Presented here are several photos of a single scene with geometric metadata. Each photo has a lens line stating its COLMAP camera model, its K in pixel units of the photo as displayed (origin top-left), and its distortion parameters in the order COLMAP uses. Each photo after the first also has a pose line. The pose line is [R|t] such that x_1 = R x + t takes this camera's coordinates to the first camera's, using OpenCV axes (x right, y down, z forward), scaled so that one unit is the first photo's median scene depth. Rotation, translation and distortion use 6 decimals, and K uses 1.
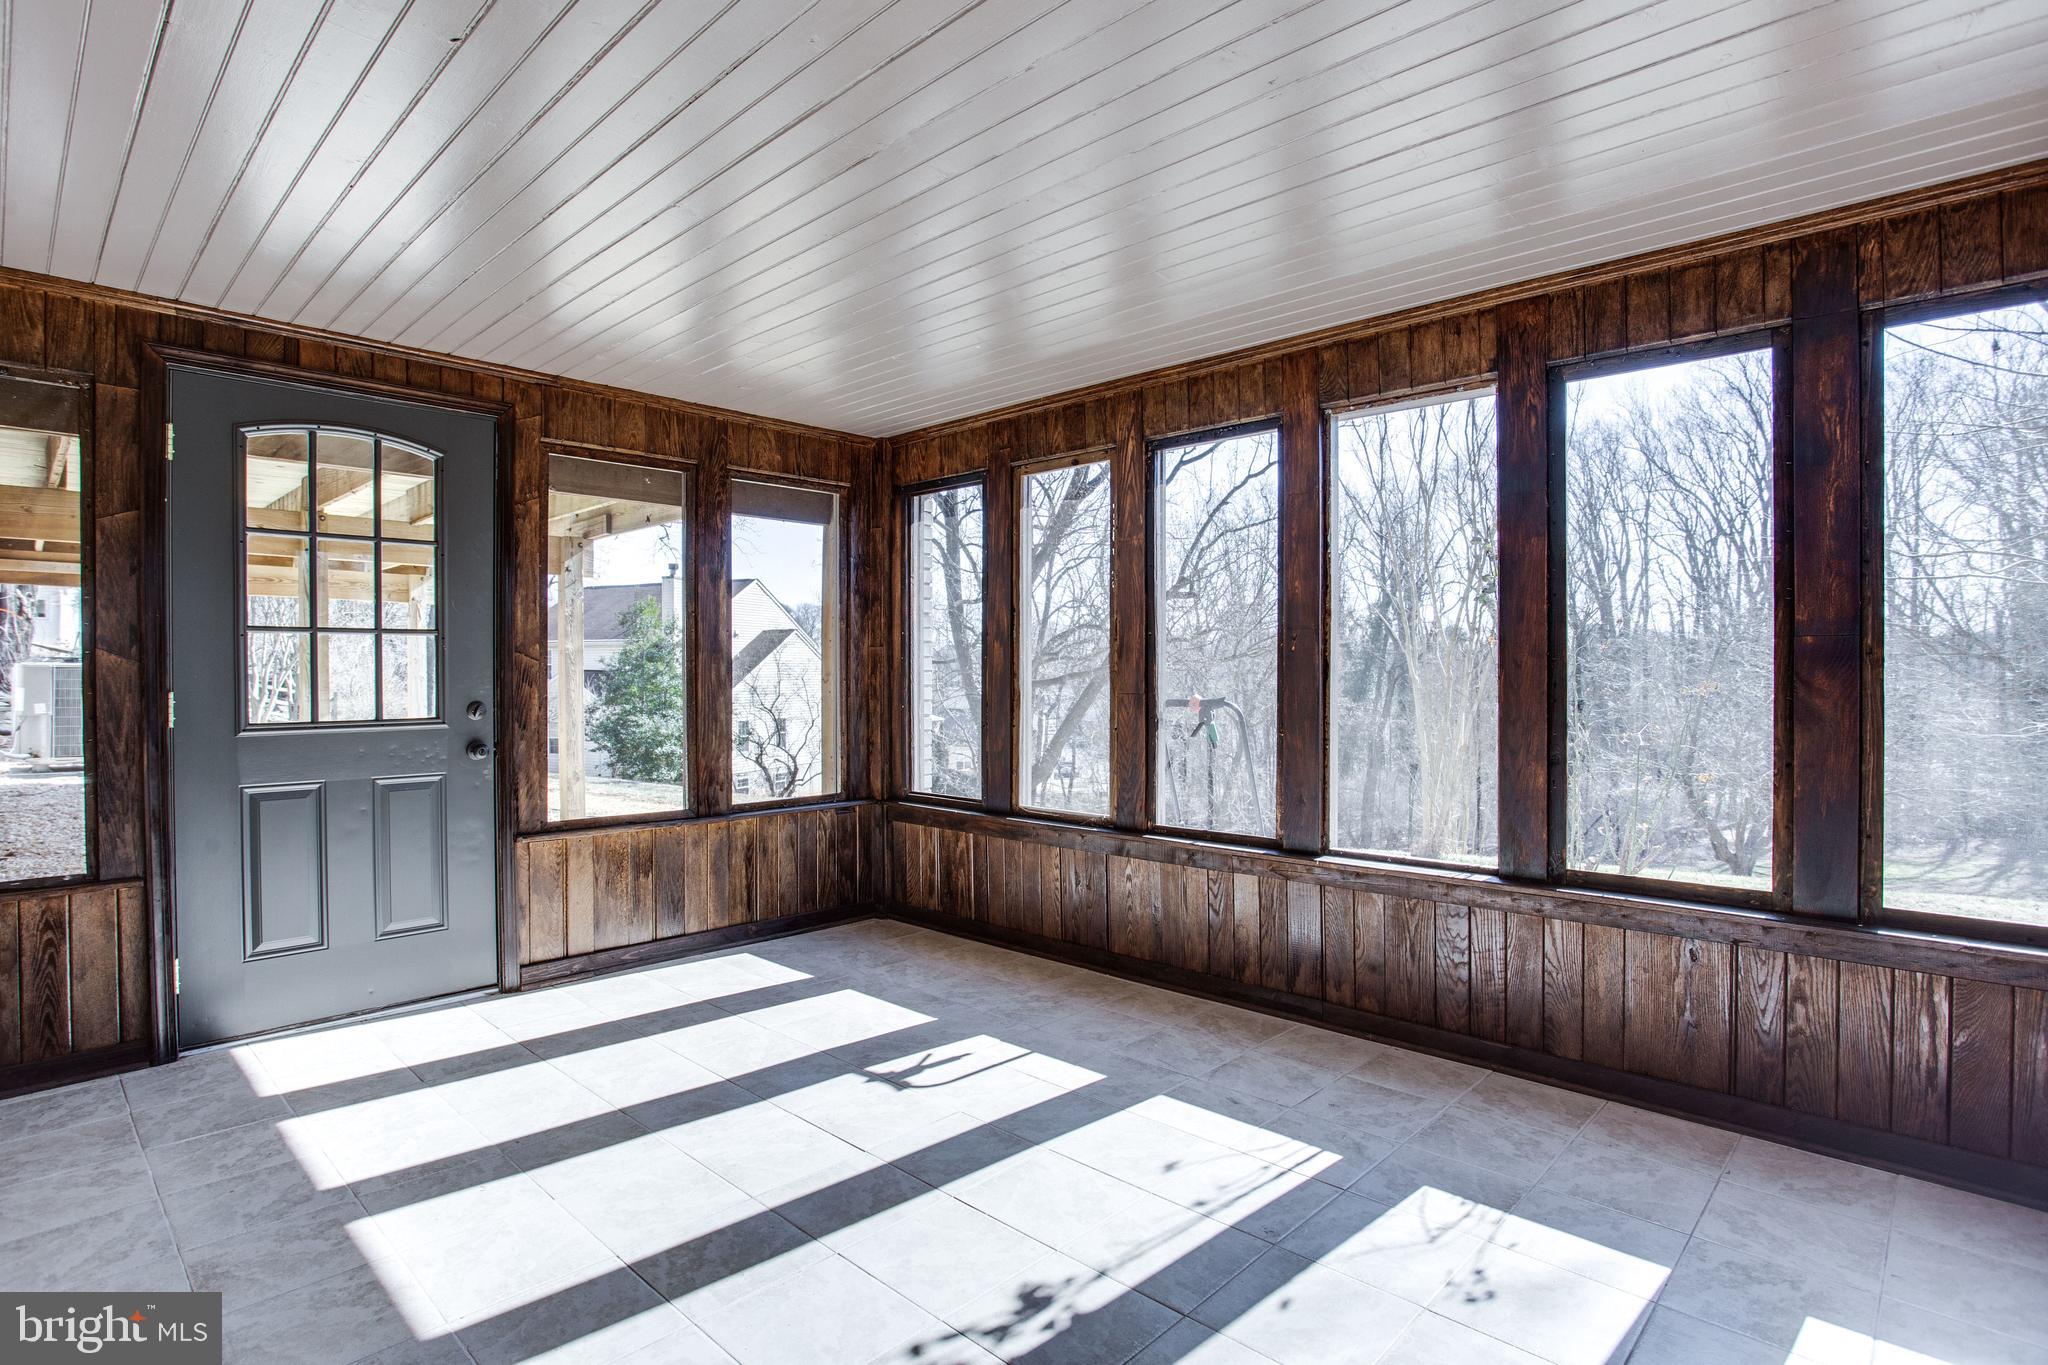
lens RADIAL K [[942.8, 0, 1024.0], [0, 942.8, 682.5], [0, 0, 1]] dist [-0.070737, 0.024708]
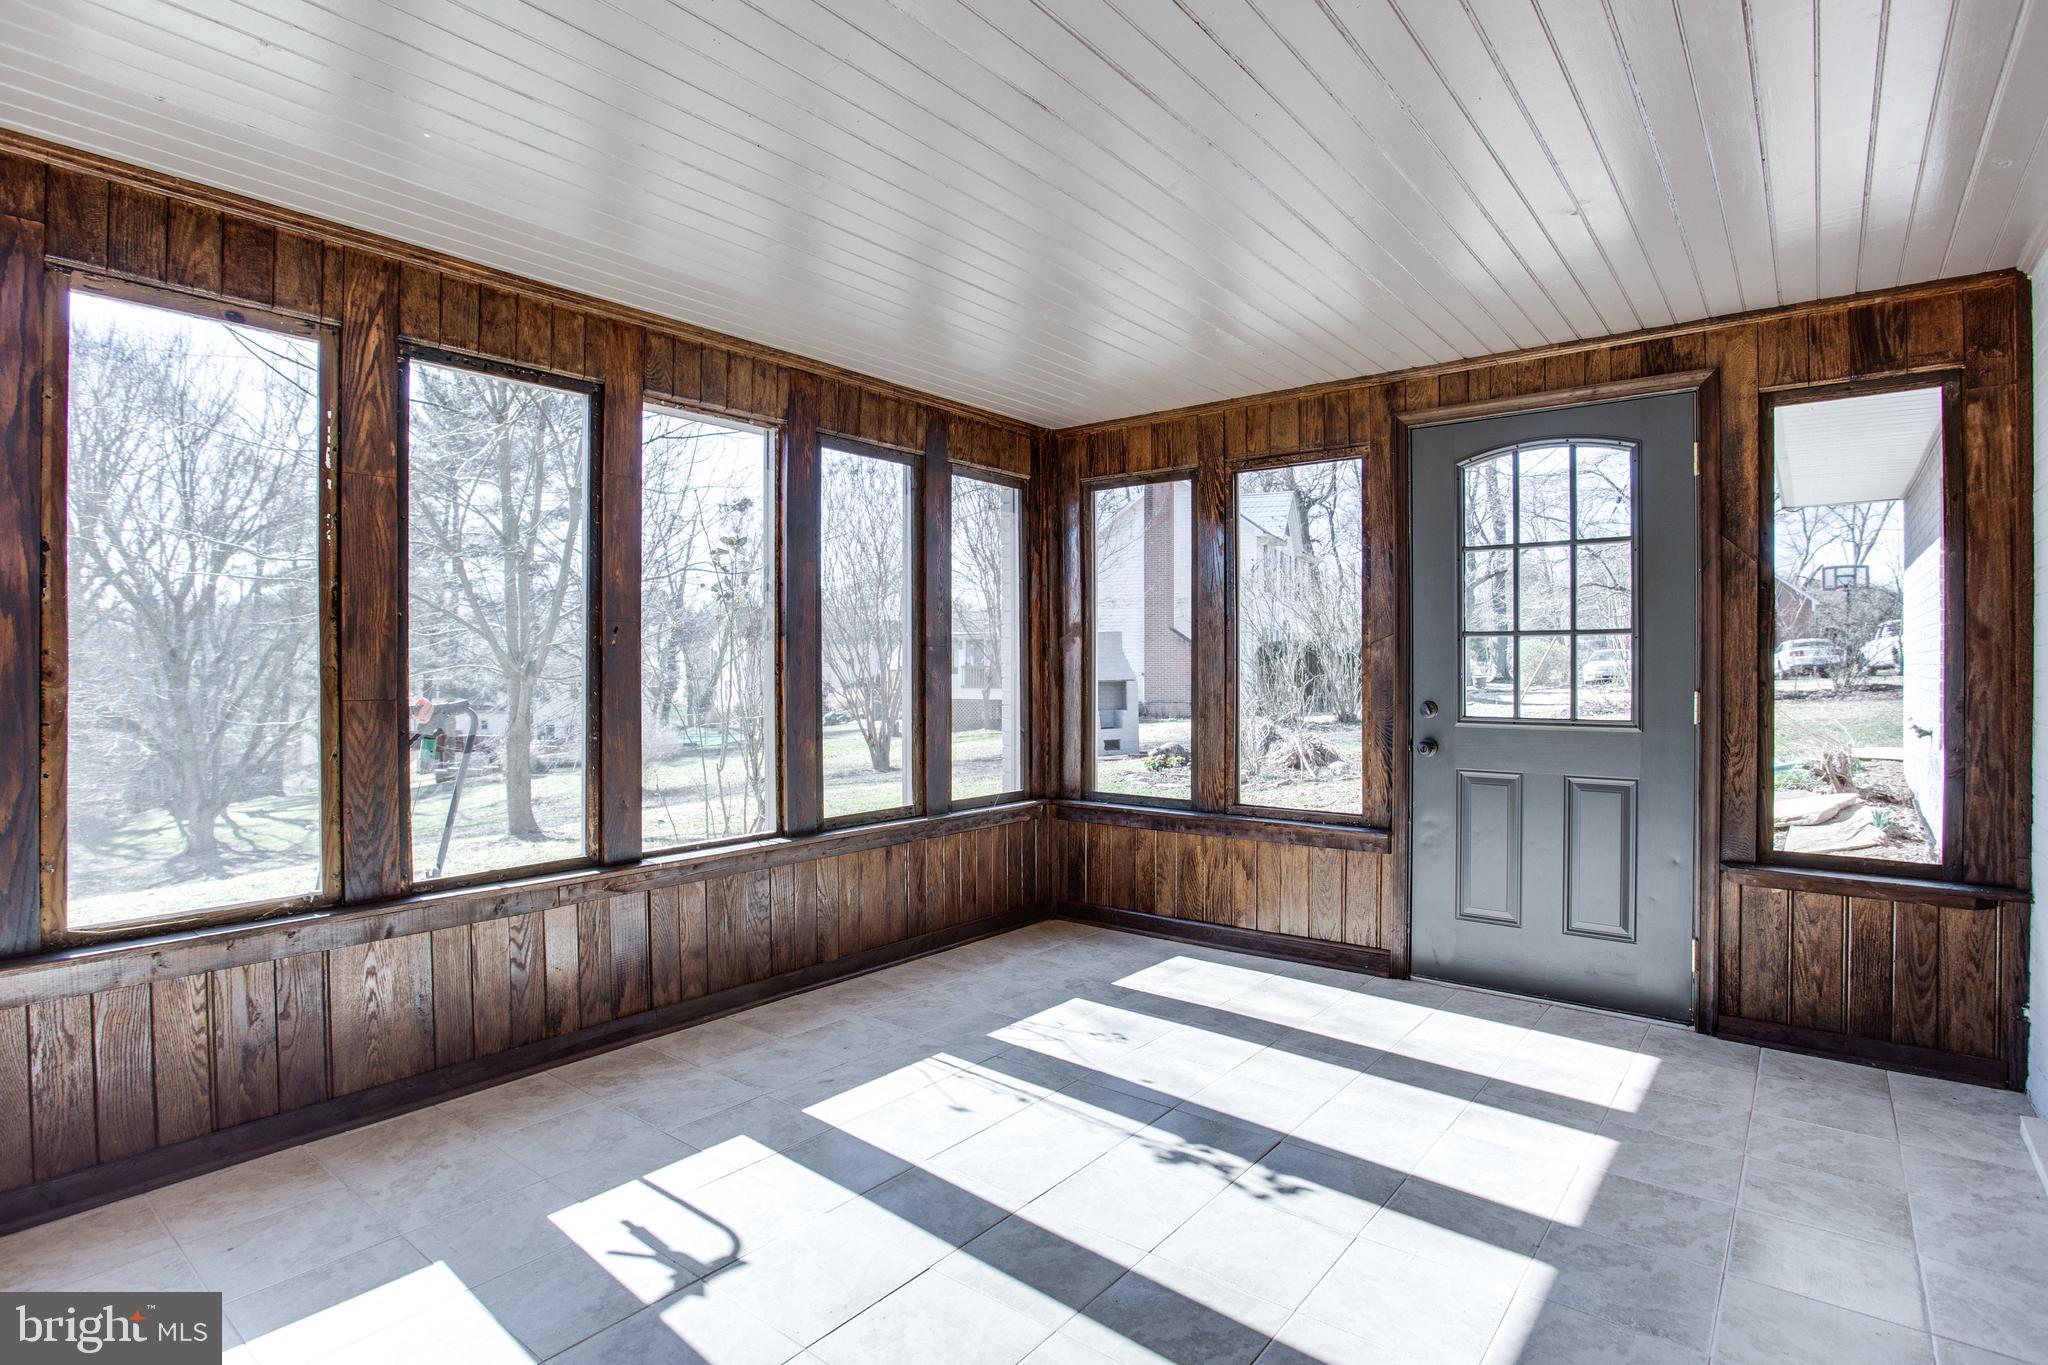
lens RADIAL K [[967.0, 0, 1024.1], [0, 967.0, 670.4], [0, 0, 1]] dist [-0.036040, 0.000892]
pose [[-0.015084, -0.003775, 0.999879, -0.793762], [0.010651, 0.999936, 0.003936, -0.010224], [-0.999829, 0.010710, -0.015043, 0.736502]]
